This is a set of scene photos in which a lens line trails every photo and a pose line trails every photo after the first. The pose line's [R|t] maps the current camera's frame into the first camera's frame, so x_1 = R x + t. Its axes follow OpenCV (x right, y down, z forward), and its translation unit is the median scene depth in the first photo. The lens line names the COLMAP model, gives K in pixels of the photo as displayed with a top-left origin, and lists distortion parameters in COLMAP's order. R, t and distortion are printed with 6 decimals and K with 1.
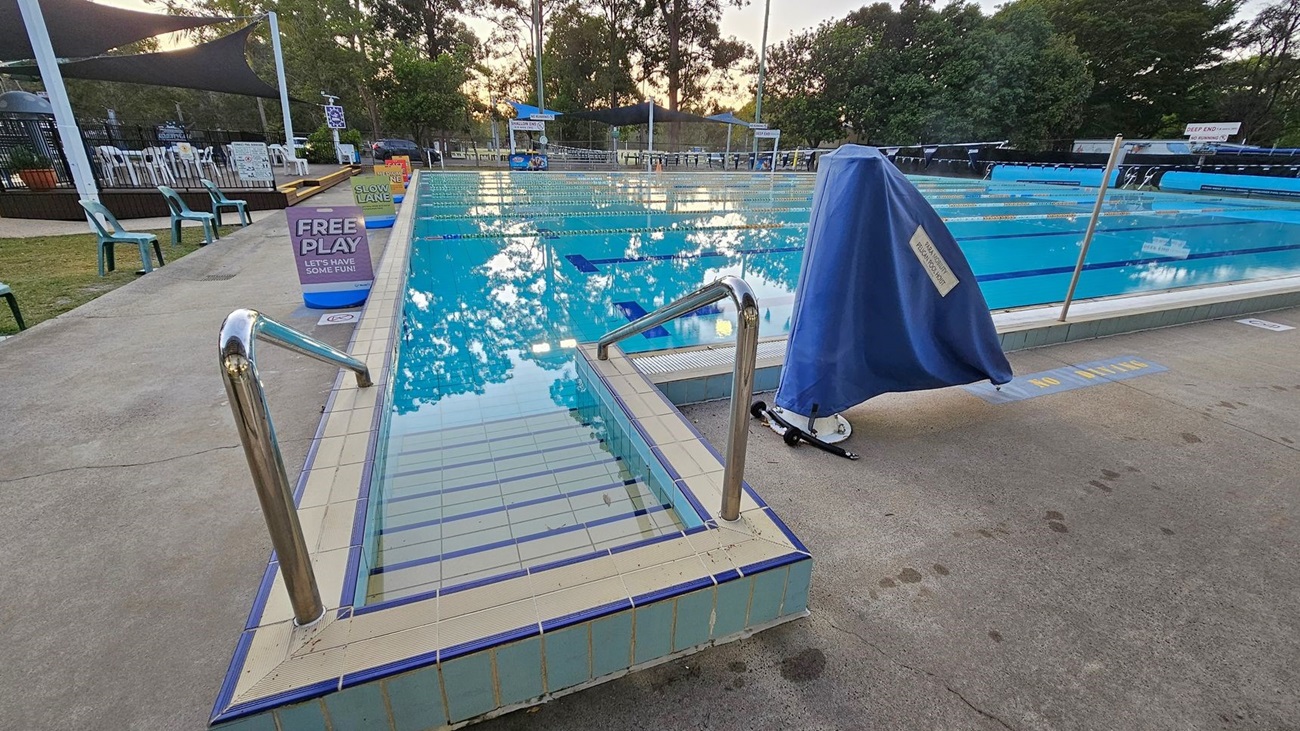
lens RADIAL K [[535.0, 0, 644.6], [0, 535.0, 364.2], [0, 0, 1]] dist [-0.001778, -0.000154]
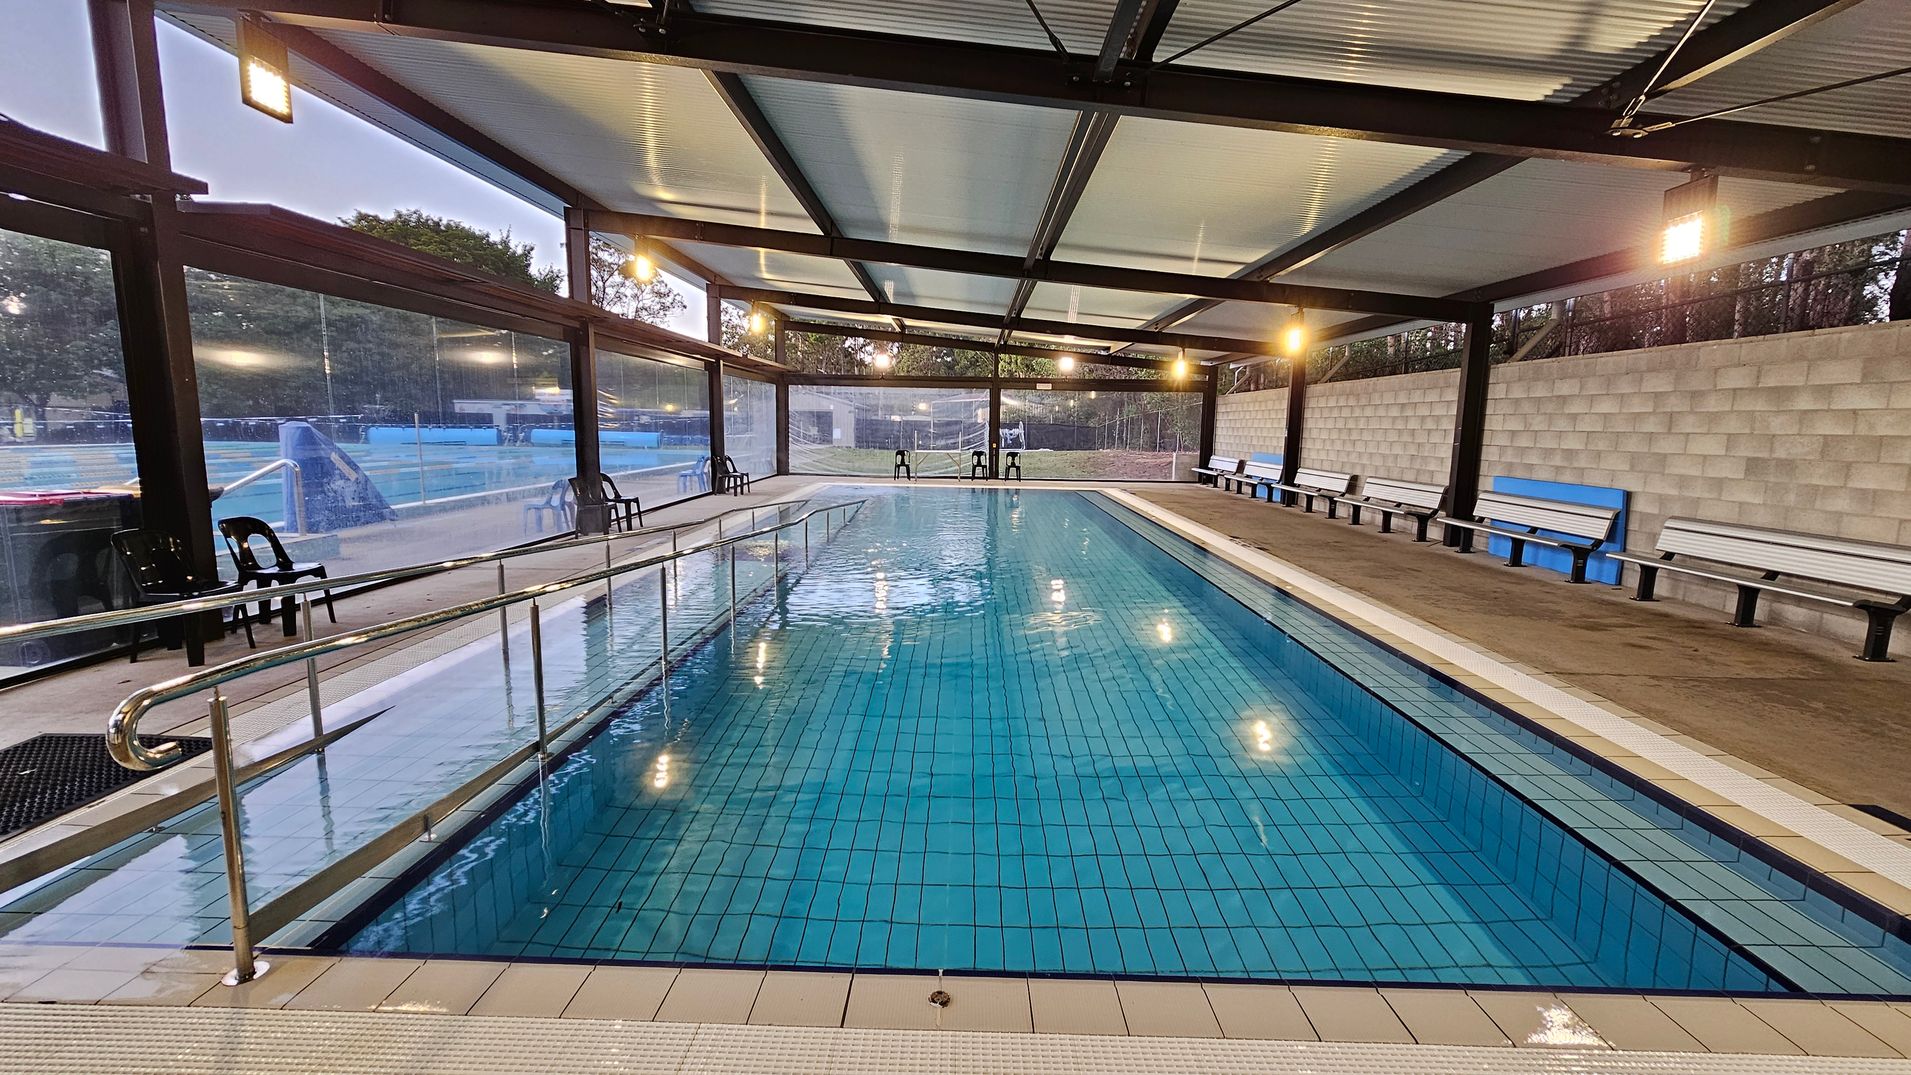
lens RADIAL K [[786.4, 0, 970.6], [0, 786.4, 537.1], [0, 0, 1]] dist [-0.001778, -0.000154]
pose [[0.366096, -0.146399, 0.918989, -0.157929], [0.340684, 0.940073, 0.014040, 0.094760], [-0.865973, 0.307945, 0.394032, -0.252415]]
